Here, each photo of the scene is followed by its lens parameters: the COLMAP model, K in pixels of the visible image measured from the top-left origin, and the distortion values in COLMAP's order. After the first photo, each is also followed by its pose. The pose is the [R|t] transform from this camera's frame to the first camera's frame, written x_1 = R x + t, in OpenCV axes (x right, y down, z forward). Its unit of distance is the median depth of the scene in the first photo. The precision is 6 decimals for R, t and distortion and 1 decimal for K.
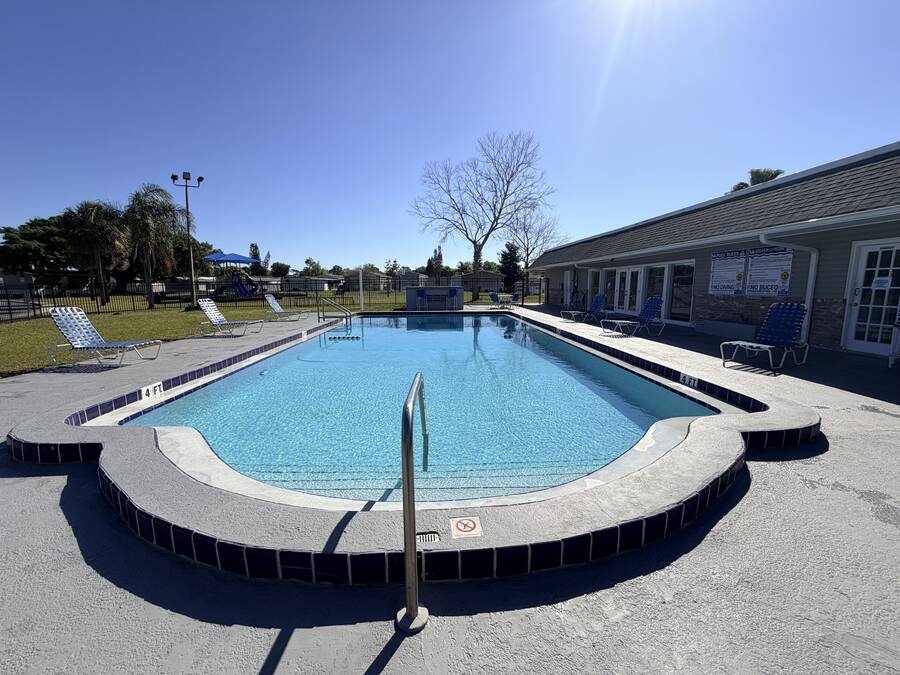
lens RADIAL K [[356.9, 0, 447.7], [0, 356.9, 337.4], [0, 0, 1]] dist [-0.002556, -0.000161]
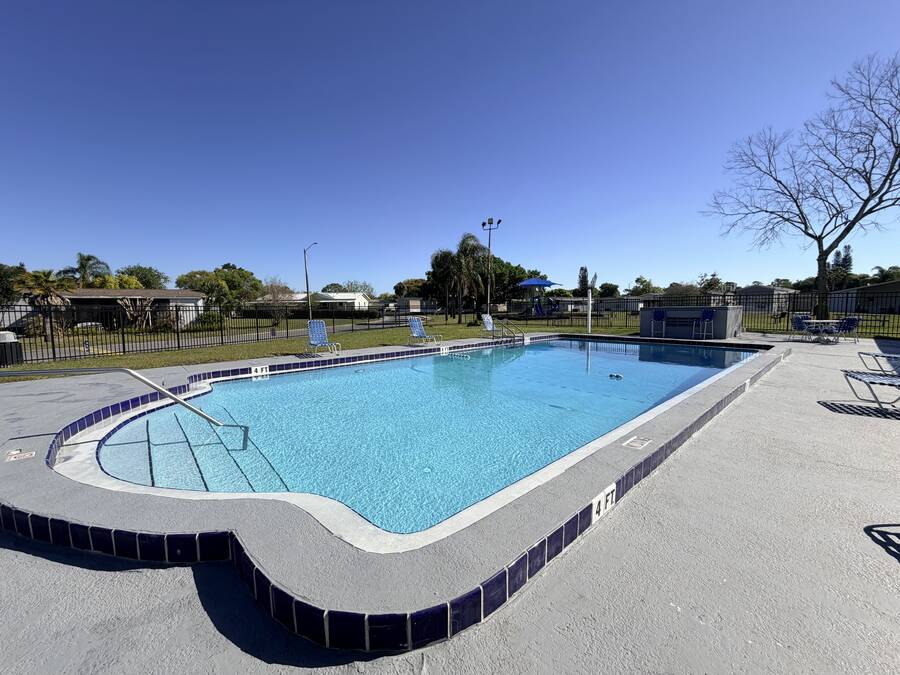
lens RADIAL K [[356.9, 0, 446.5], [0, 356.9, 338.8], [0, 0, 1]] dist [-0.002556, -0.000161]
pose [[0.626269, 0.065955, -0.776812, 0.190453], [-0.105238, 0.994447, -0.000410, -0.016821], [0.772472, 0.082006, 0.629732, 0.105462]]
